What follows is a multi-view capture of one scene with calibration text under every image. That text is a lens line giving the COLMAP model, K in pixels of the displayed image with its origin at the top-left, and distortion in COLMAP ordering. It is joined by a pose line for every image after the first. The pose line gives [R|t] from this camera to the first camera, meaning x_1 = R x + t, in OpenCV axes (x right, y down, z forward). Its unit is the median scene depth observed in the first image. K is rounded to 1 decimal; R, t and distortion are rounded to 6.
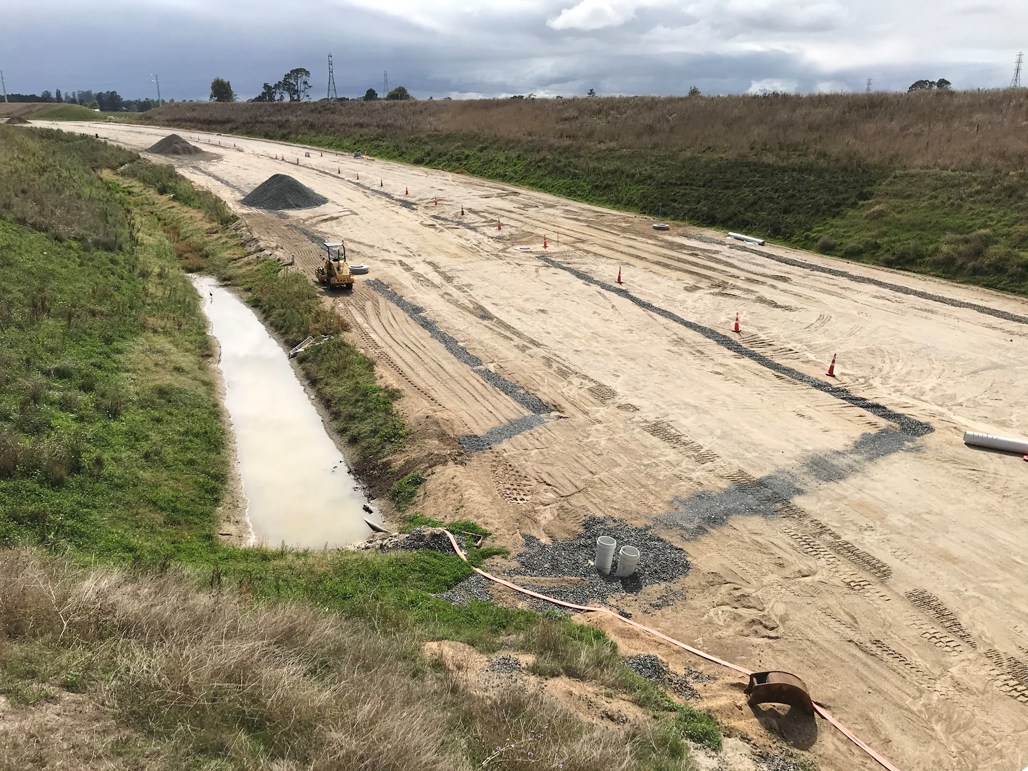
lens RADIAL K [[828.8, 0, 514.0], [0, 828.8, 385.5], [0, 0, 1]] dist [0.101001, -0.218148]
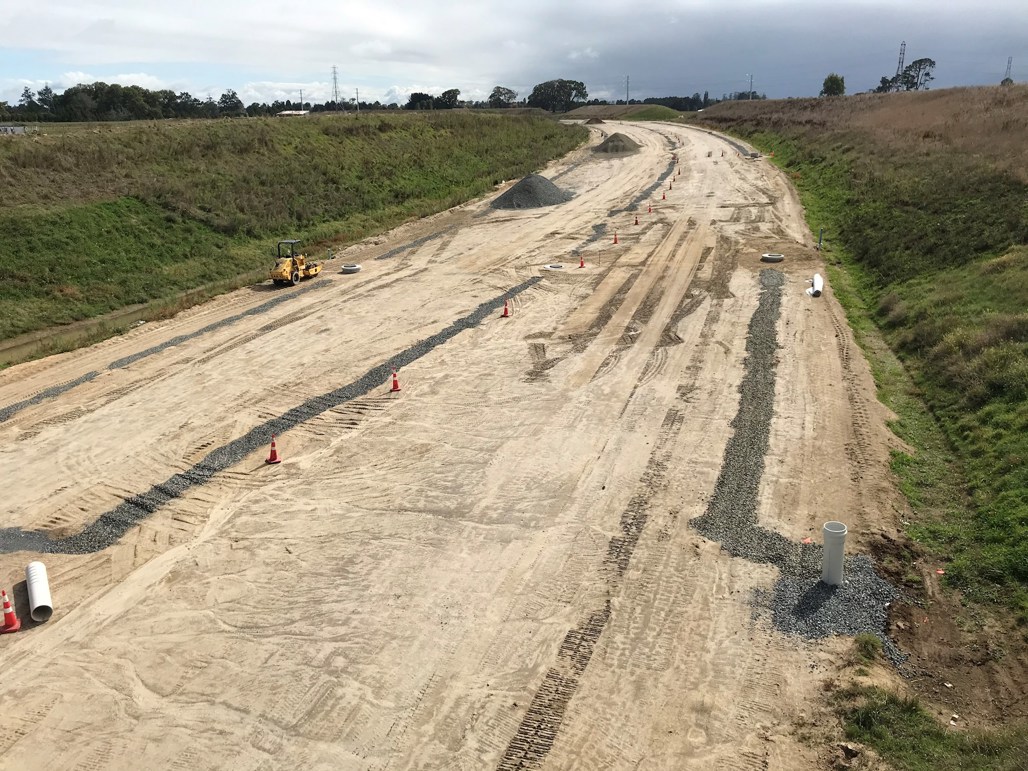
lens RADIAL K [[842.1, 0, 514.0], [0, 842.1, 385.5], [0, 0, 1]] dist [0.022646, -0.006402]
pose [[0.766159, 0.186853, -0.614887, 0.951971], [-0.186232, 0.980297, 0.065845, -0.161790], [0.615075, 0.064064, 0.785861, 0.508481]]
